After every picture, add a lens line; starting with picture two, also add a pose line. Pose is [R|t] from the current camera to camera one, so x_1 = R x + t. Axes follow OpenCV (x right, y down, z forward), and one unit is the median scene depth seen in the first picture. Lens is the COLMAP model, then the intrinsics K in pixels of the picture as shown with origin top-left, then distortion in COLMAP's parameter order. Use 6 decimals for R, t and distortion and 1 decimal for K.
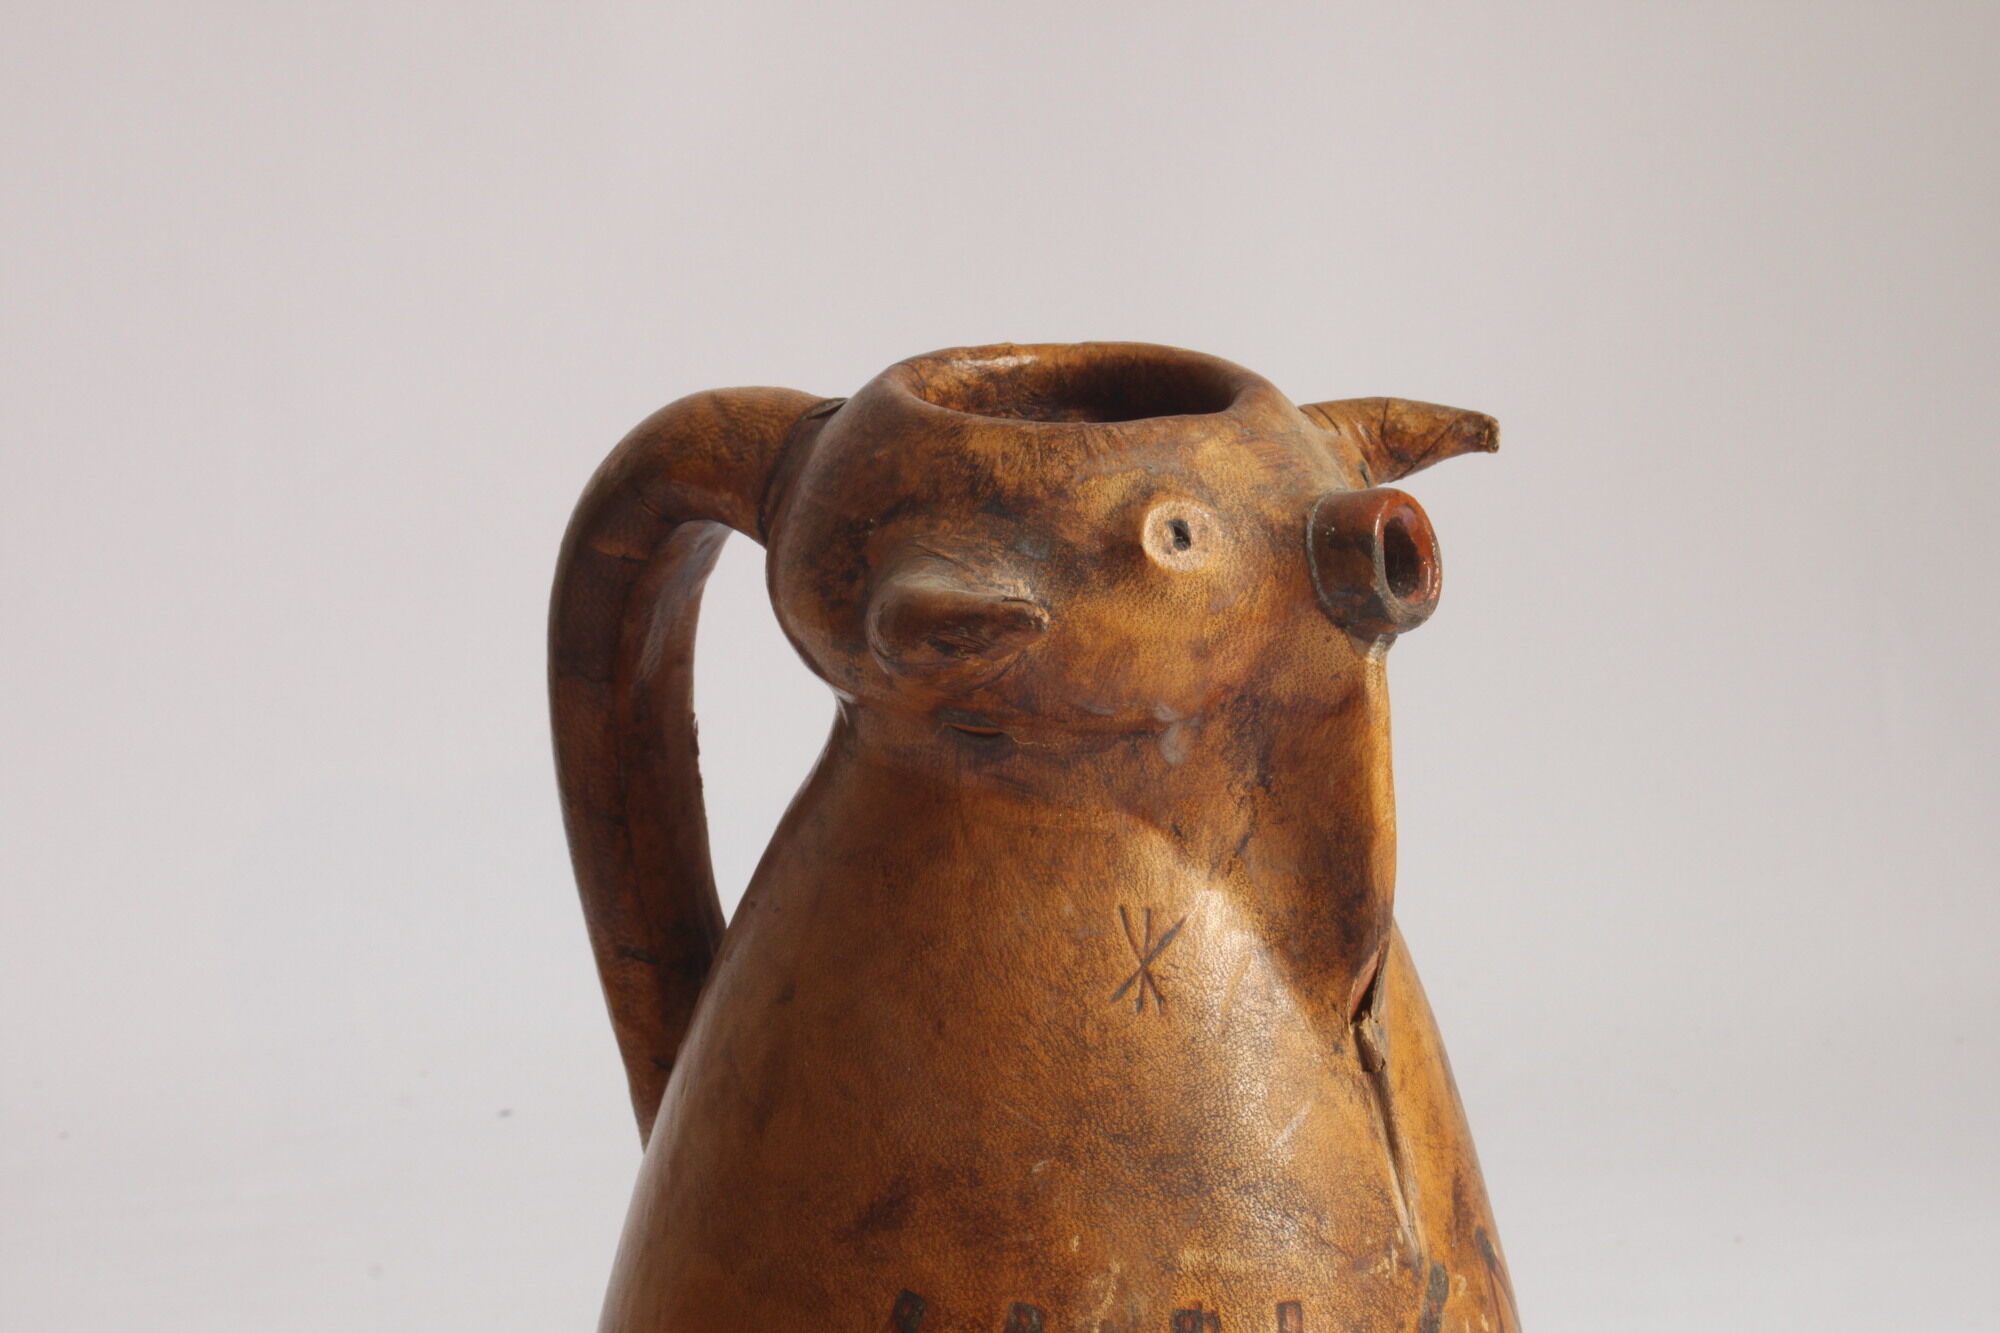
lens RADIAL K [[6804.8, 0, 997.4], [0, 6804.8, 662.5], [0, 0, 1]] dist [0.268600, 0.000000]
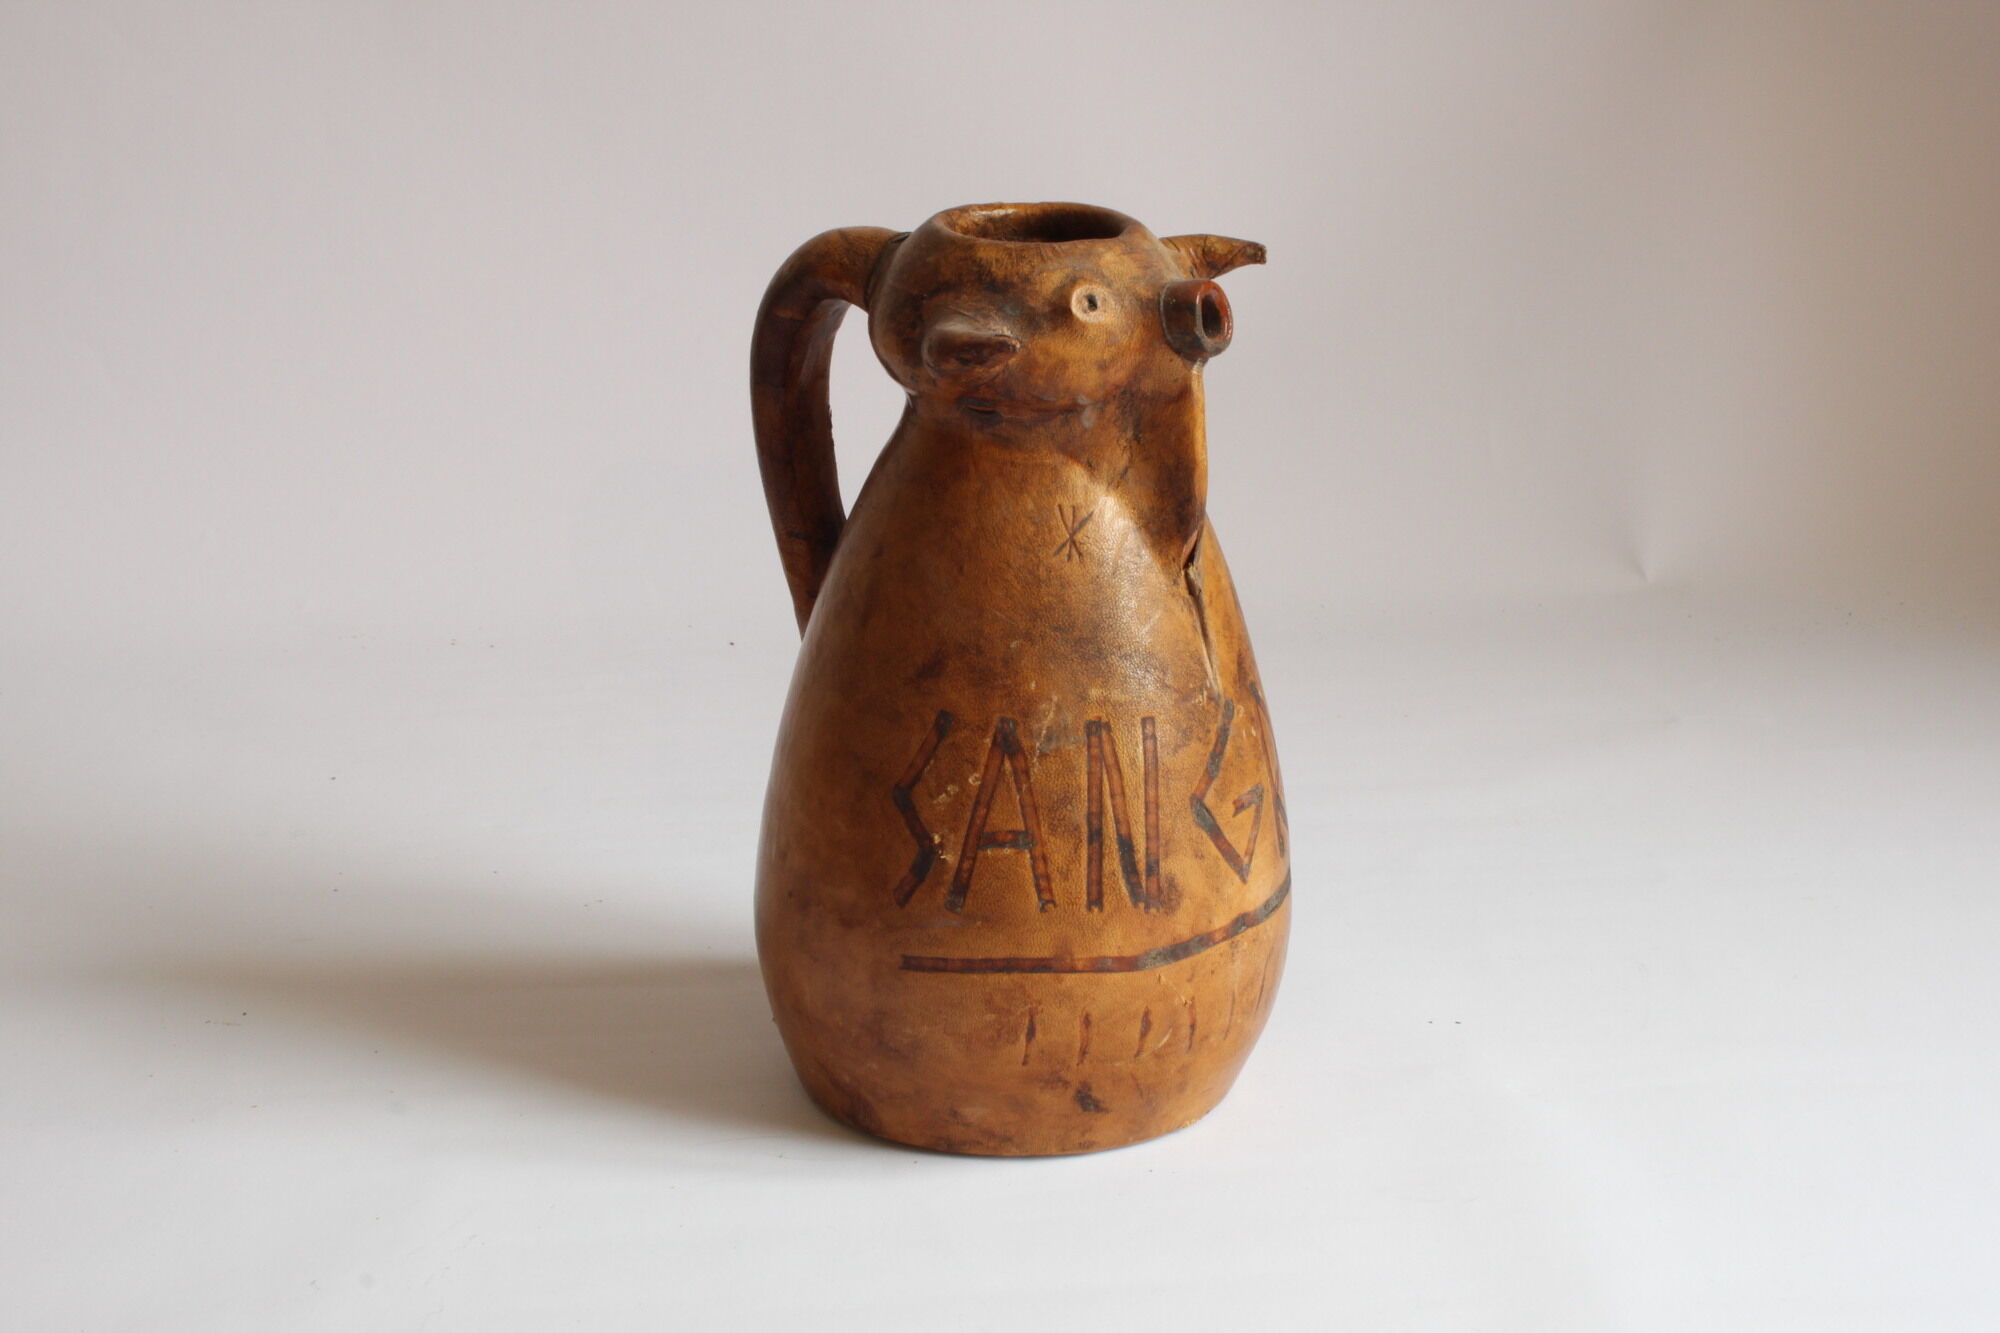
lens RADIAL K [[3913.0, 0, 1008.3], [0, 3913.0, 661.2], [0, 0, 1]] dist [-0.076722, 0.000000]
pose [[0.999992, 0.004077, -0.000601, 0.005179], [-0.004038, 0.998469, 0.055165, 0.019615], [0.000825, -0.055162, 0.998477, -0.065562]]
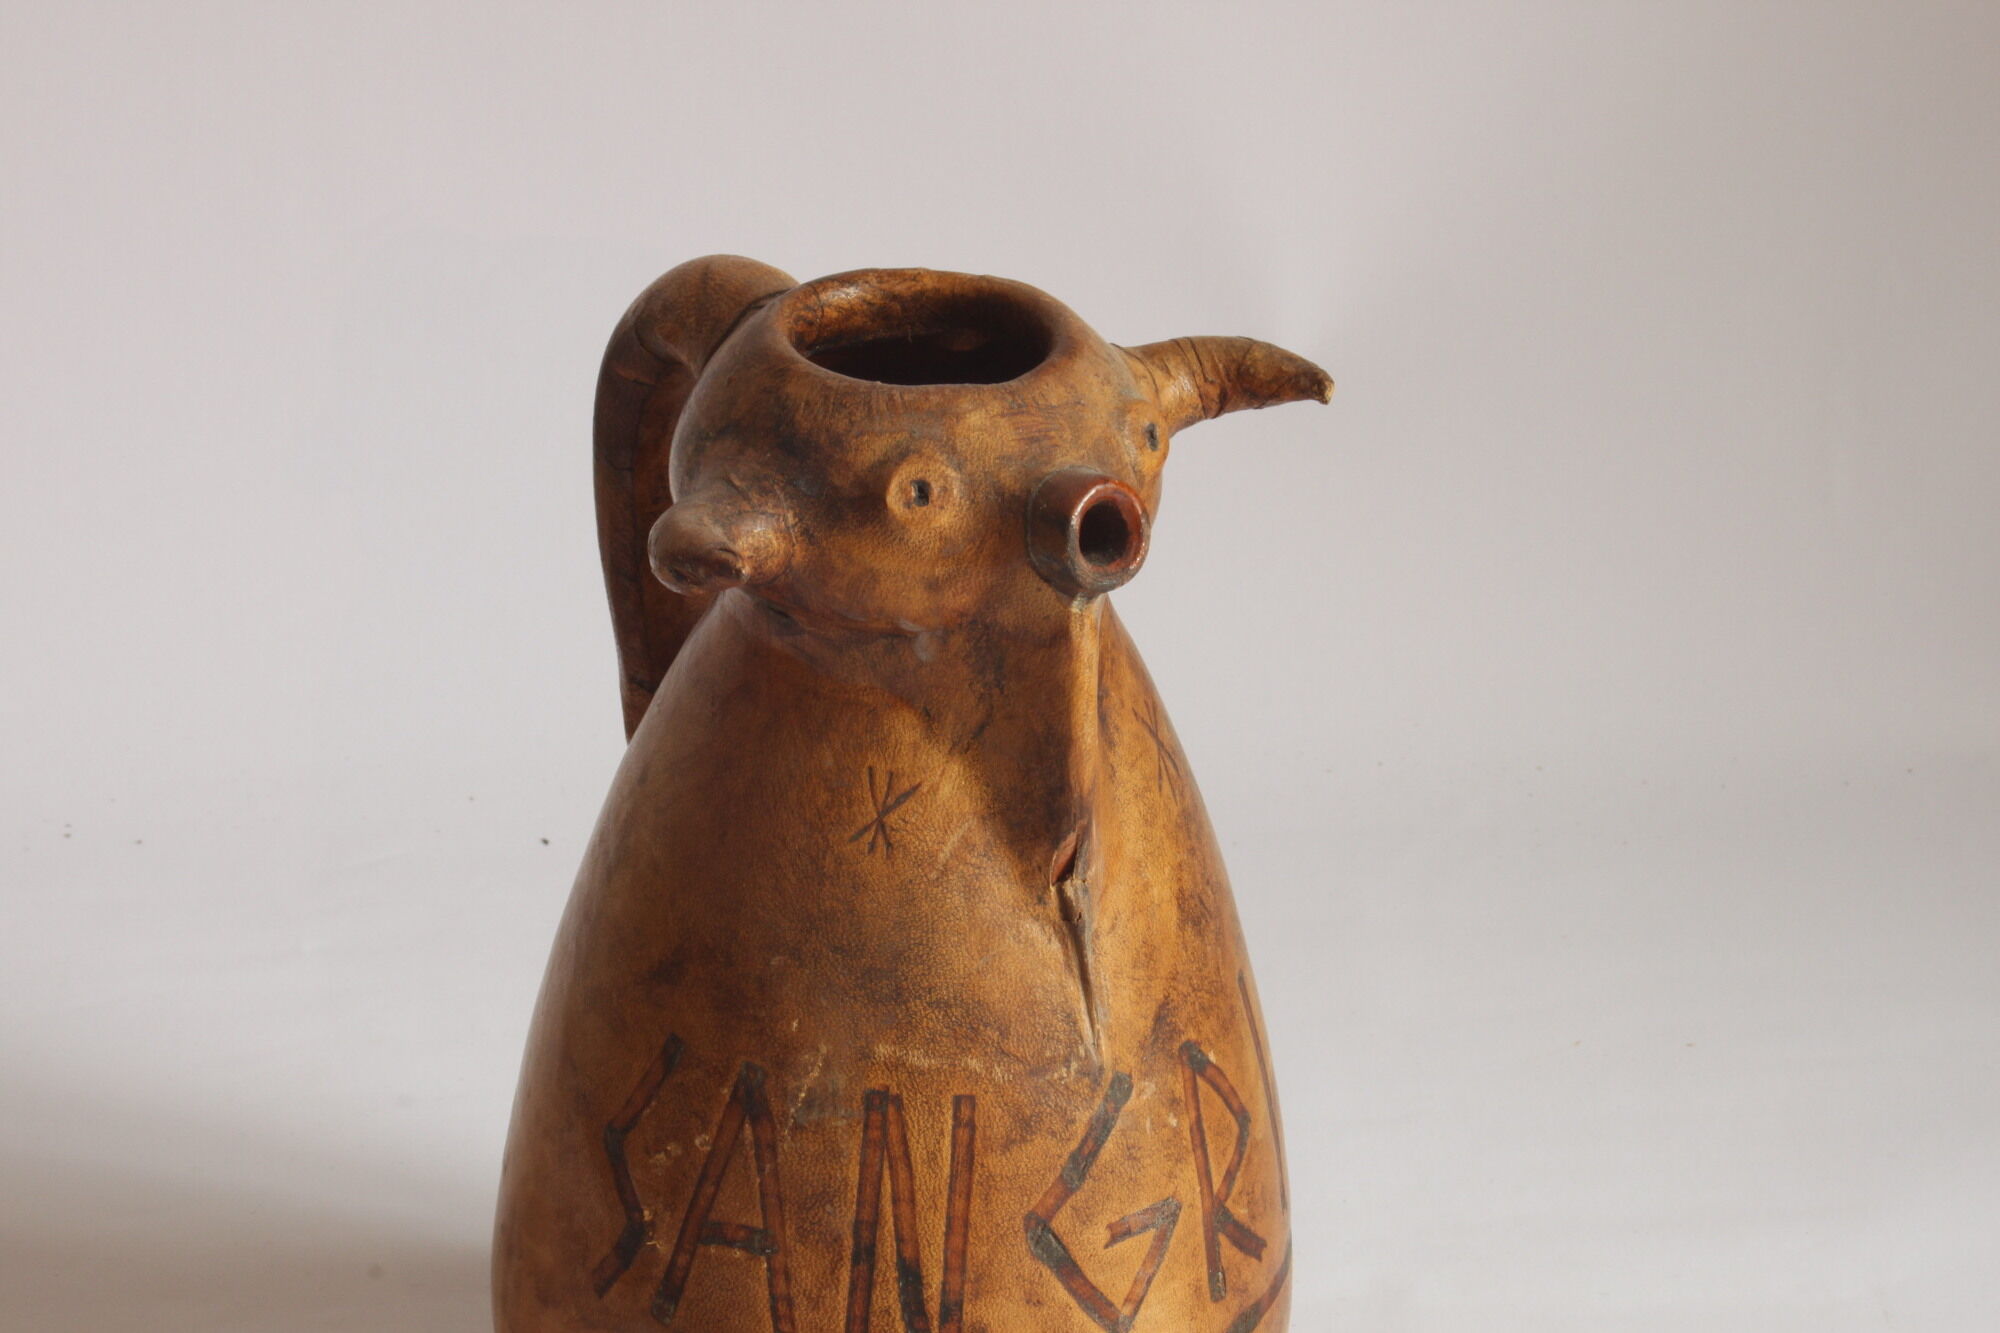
lens RADIAL K [[6804.8, 0, 985.3], [0, 6804.8, 668.1], [0, 0, 1]] dist [0.268600, 0.000000]
pose [[0.942127, 0.166376, -0.291059, 0.396801], [-0.109028, 0.973028, 0.203295, -0.236808], [0.317032, -0.159796, 0.934856, -0.153618]]
